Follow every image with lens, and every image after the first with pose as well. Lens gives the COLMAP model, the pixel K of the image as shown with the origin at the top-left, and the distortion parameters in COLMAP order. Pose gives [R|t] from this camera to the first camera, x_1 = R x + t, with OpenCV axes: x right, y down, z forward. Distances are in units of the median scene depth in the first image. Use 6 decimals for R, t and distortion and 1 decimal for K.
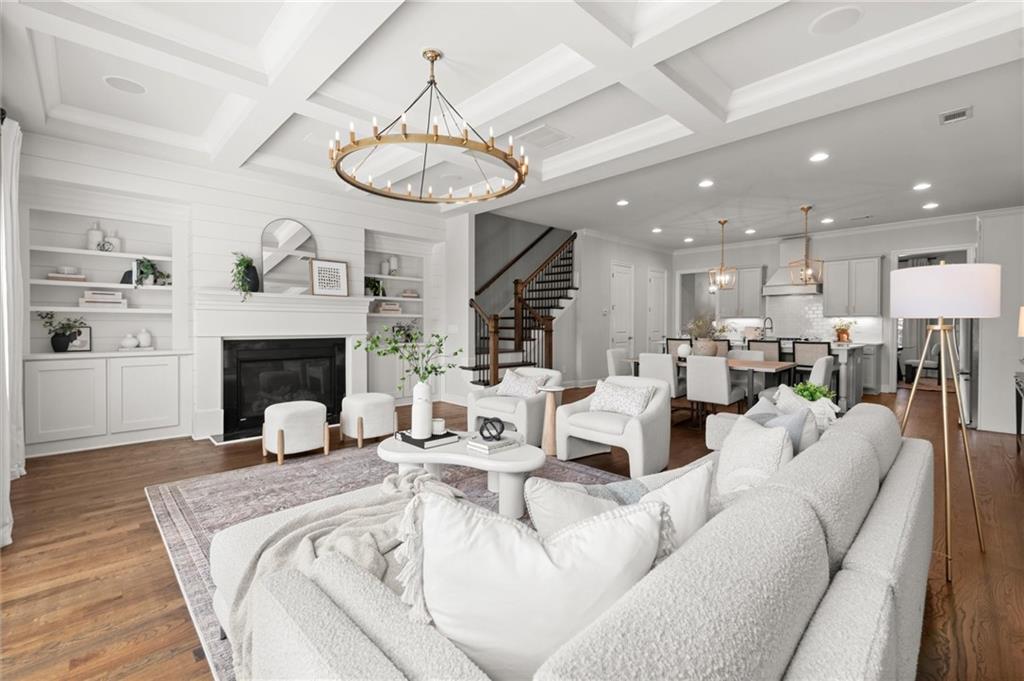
lens RADIAL K [[439.7, 0, 511.2], [0, 439.7, 334.8], [0, 0, 1]] dist [0.000962, -0.000018]
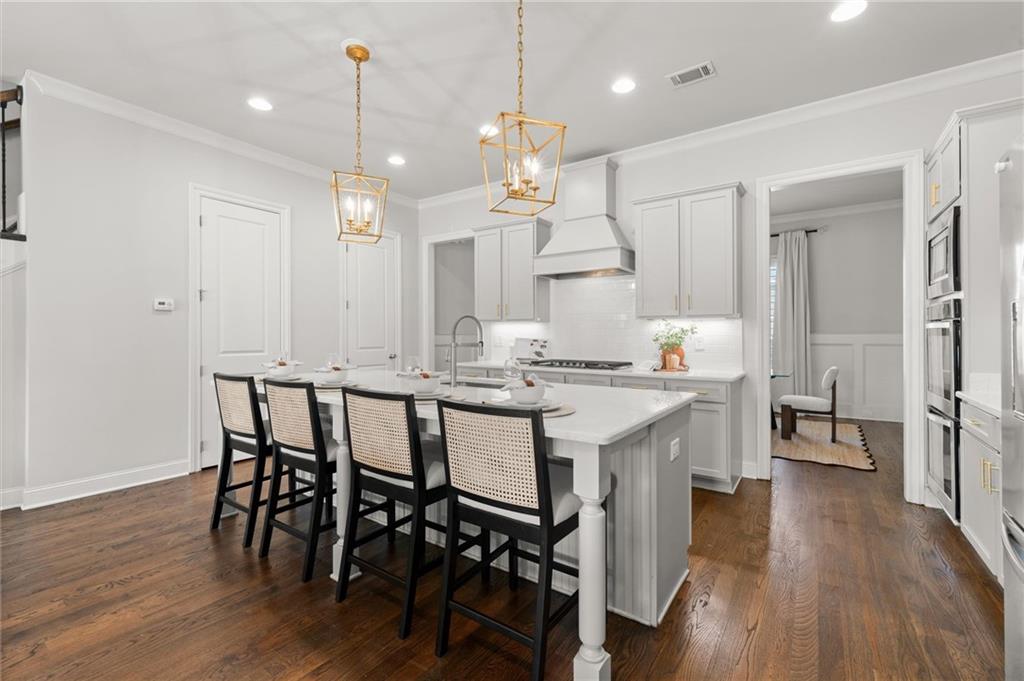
lens RADIAL K [[439.7, 0, 510.4], [0, 439.7, 336.3], [0, 0, 1]] dist [0.000962, -0.000018]
pose [[0.979289, -0.000670, 0.202466, 0.482168], [0.004770, 0.999793, -0.019761, -0.012265], [-0.202411, 0.020317, 0.979090, 0.562707]]
